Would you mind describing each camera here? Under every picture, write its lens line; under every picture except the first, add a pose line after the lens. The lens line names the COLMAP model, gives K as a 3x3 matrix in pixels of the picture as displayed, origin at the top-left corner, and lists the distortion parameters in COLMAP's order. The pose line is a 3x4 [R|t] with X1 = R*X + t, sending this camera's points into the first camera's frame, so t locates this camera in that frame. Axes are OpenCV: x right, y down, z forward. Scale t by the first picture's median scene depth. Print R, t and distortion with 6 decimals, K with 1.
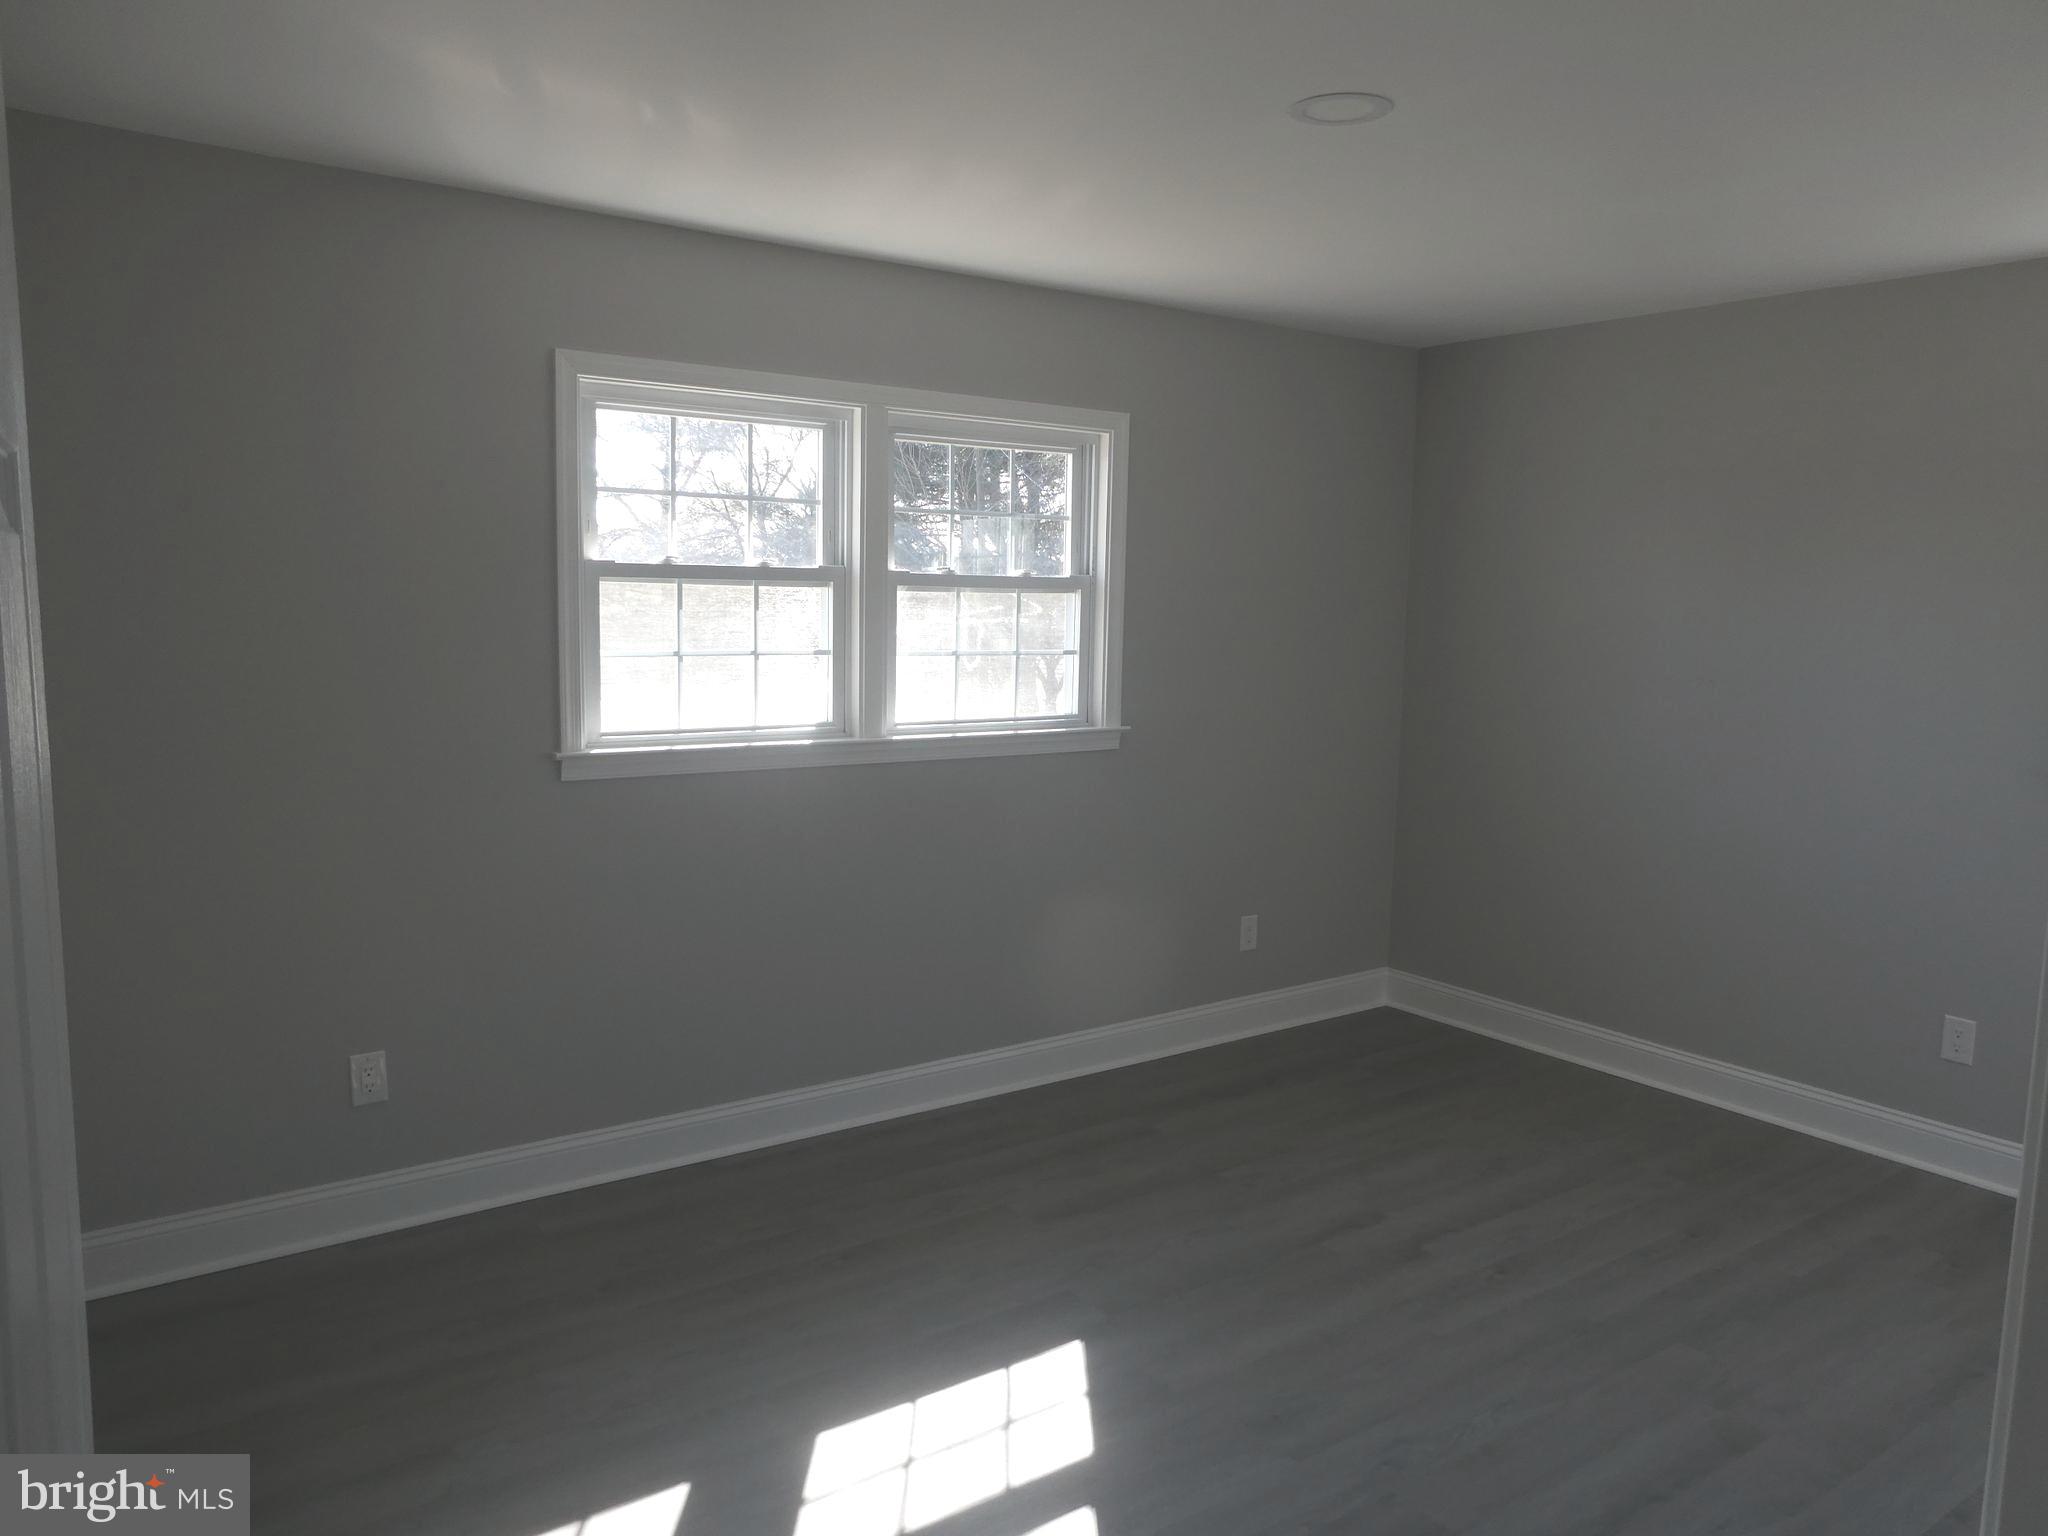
lens RADIAL K [[1458.9, 0, 1007.6], [0, 1458.9, 762.6], [0, 0, 1]] dist [-0.019375, 0.012093]
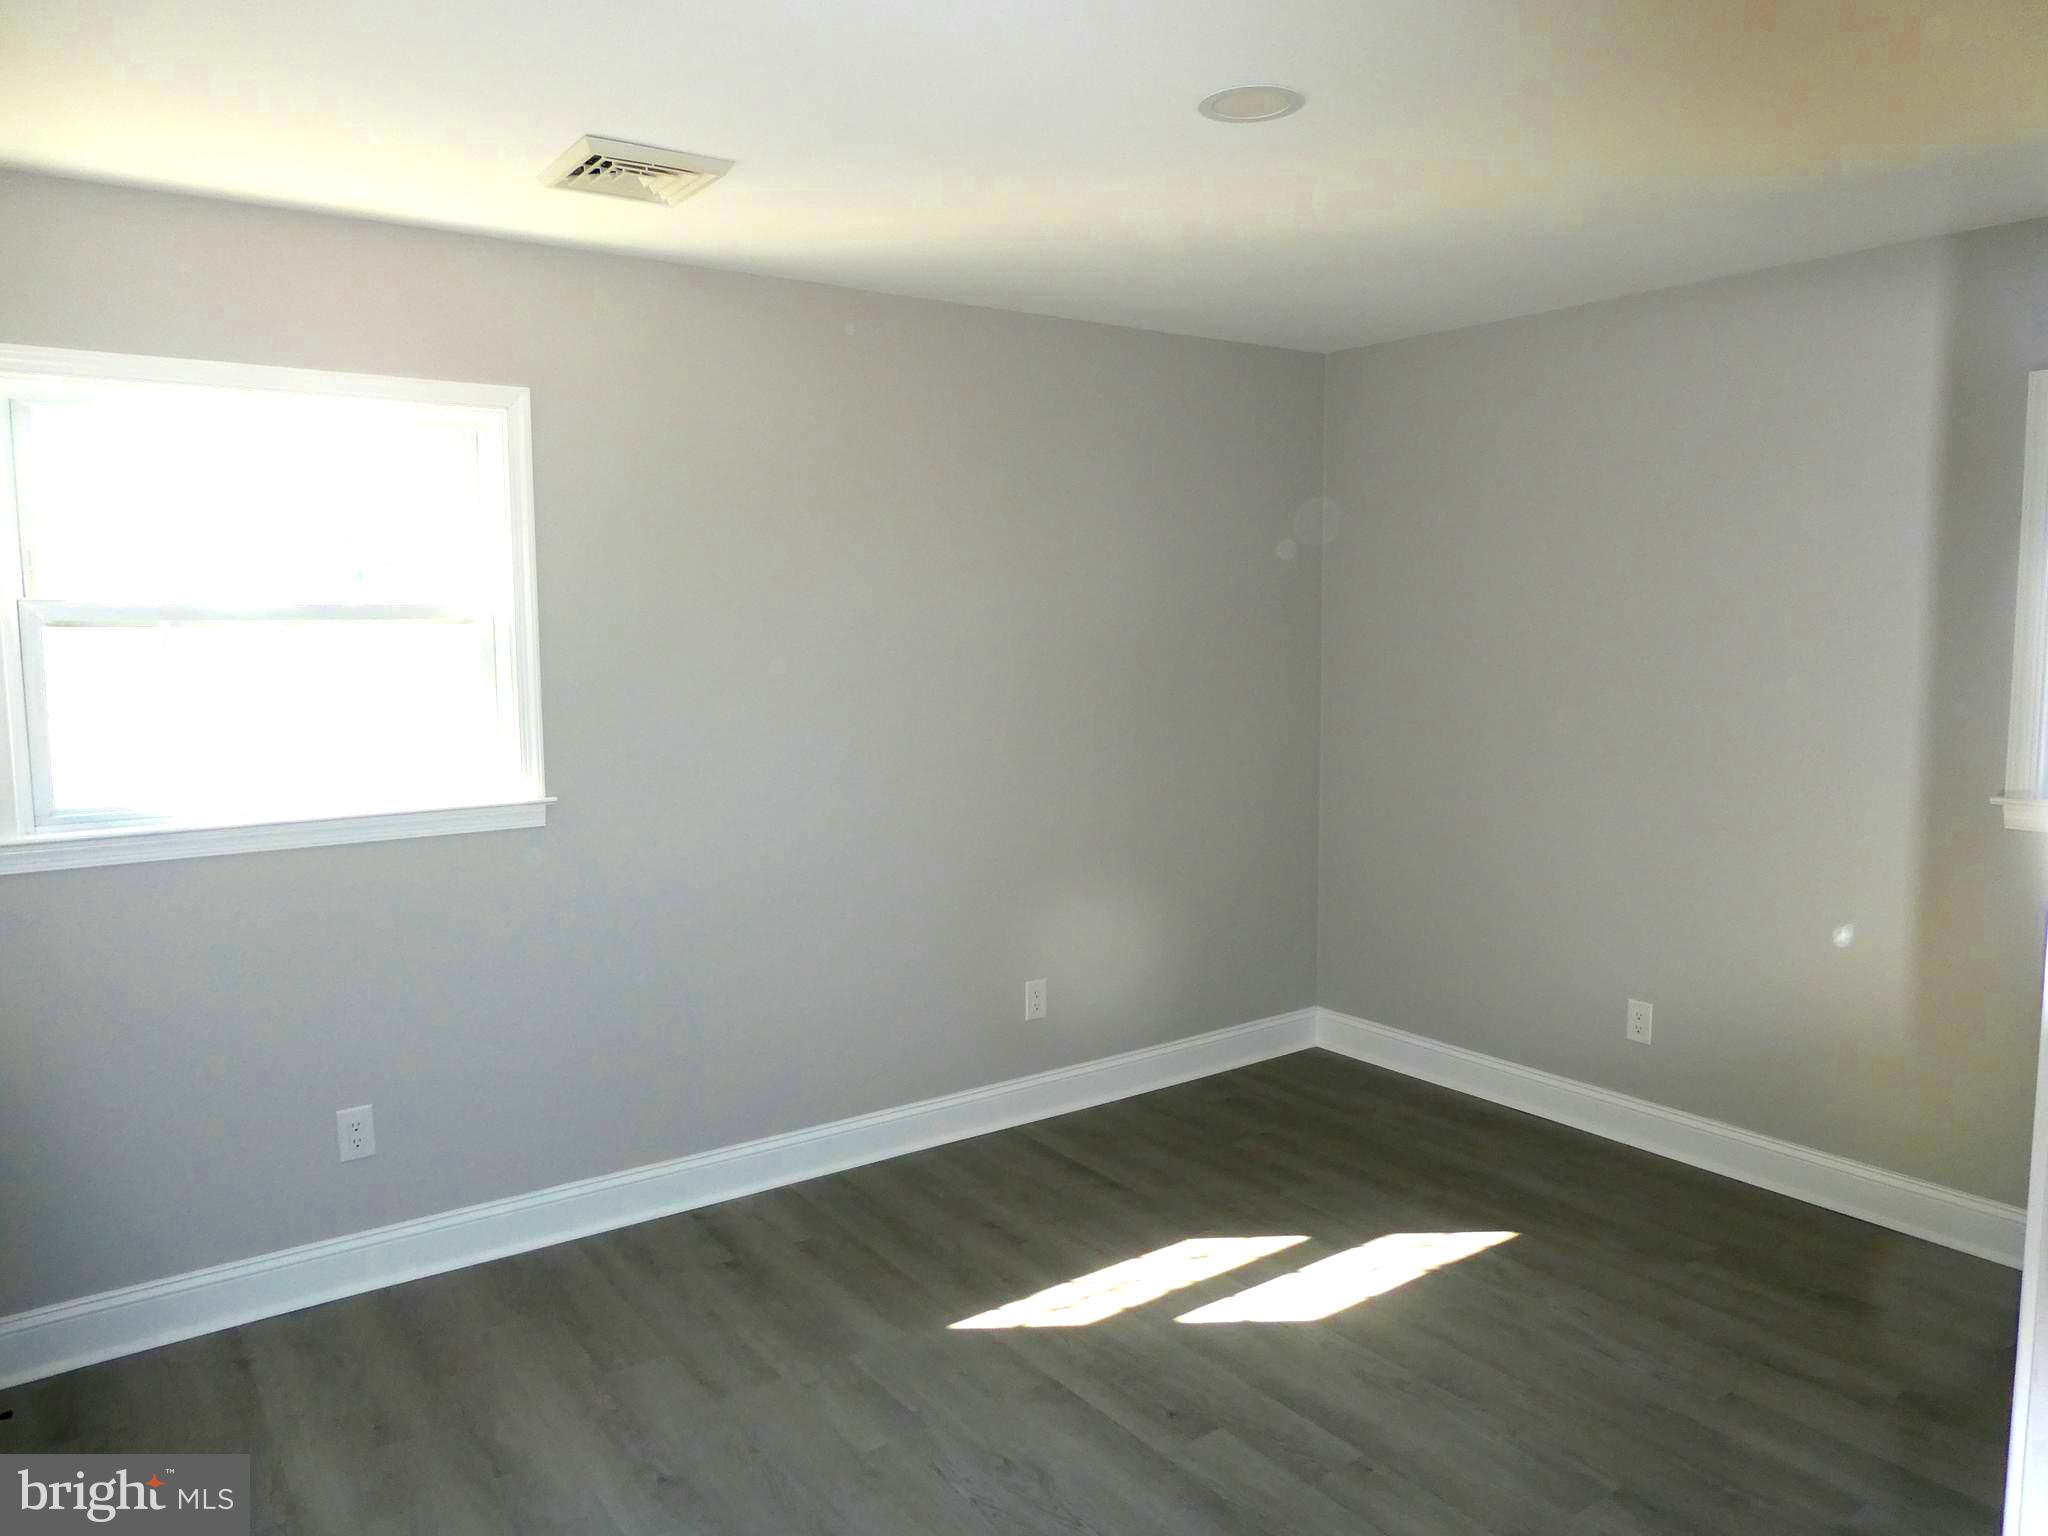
lens RADIAL K [[1458.9, 0, 1038.3], [0, 1458.9, 765.5], [0, 0, 1]] dist [-0.019375, 0.012093]
pose [[0.999554, -0.029837, -0.001335, 0.312913], [0.029814, 0.999444, -0.014912, -0.020150], [0.001779, 0.014866, 0.999888, 0.220617]]
